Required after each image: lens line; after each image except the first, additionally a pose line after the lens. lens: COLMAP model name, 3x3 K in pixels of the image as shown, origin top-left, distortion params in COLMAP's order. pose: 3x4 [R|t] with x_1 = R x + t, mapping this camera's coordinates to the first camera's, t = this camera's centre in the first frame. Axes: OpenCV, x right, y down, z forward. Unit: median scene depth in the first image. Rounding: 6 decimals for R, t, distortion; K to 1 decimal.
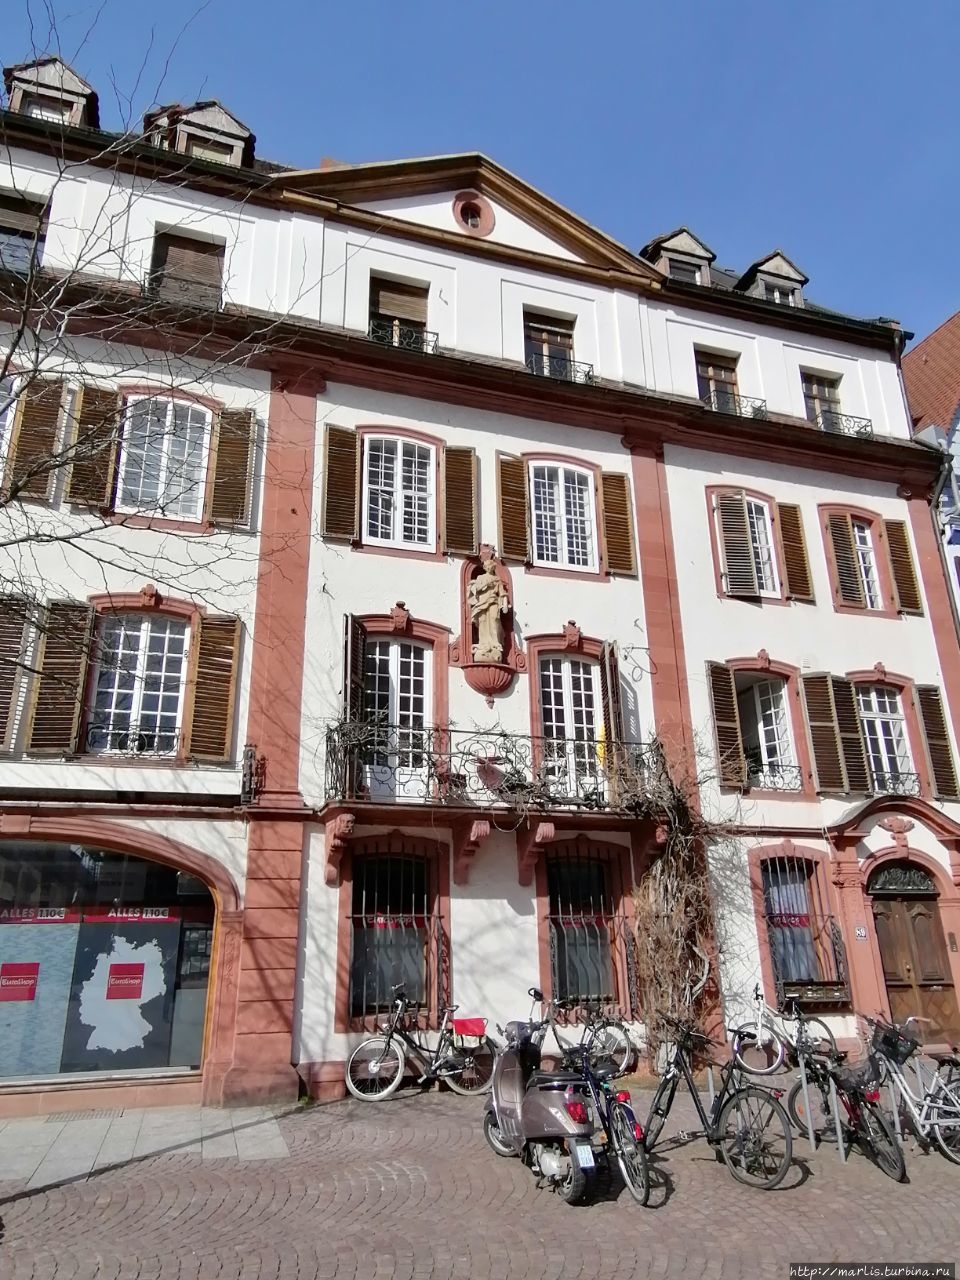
lens RADIAL K [[874.0, 0, 480.0], [0, 874.0, 640.0], [0, 0, 1]] dist [0.020211, -0.000116]
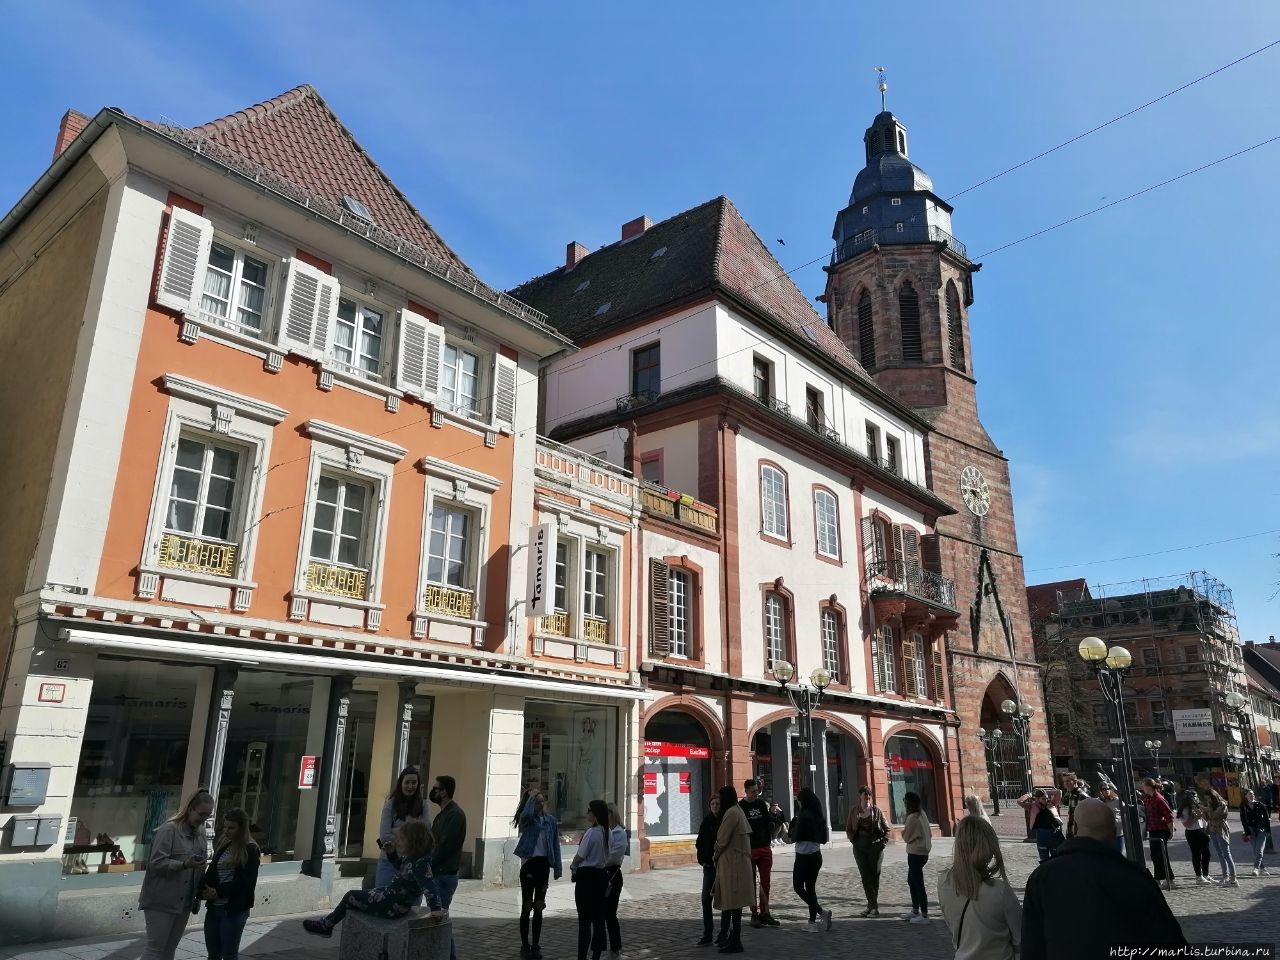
lens RADIAL K [[907.8, 0, 640.0], [0, 907.8, 480.0], [0, 0, 1]] dist [0.051981, 0.000102]
pose [[0.850903, 0.184086, 0.492012, -0.982942], [-0.192709, 0.980679, -0.033642, -0.083076], [-0.488699, -0.066189, 0.869938, -0.331008]]
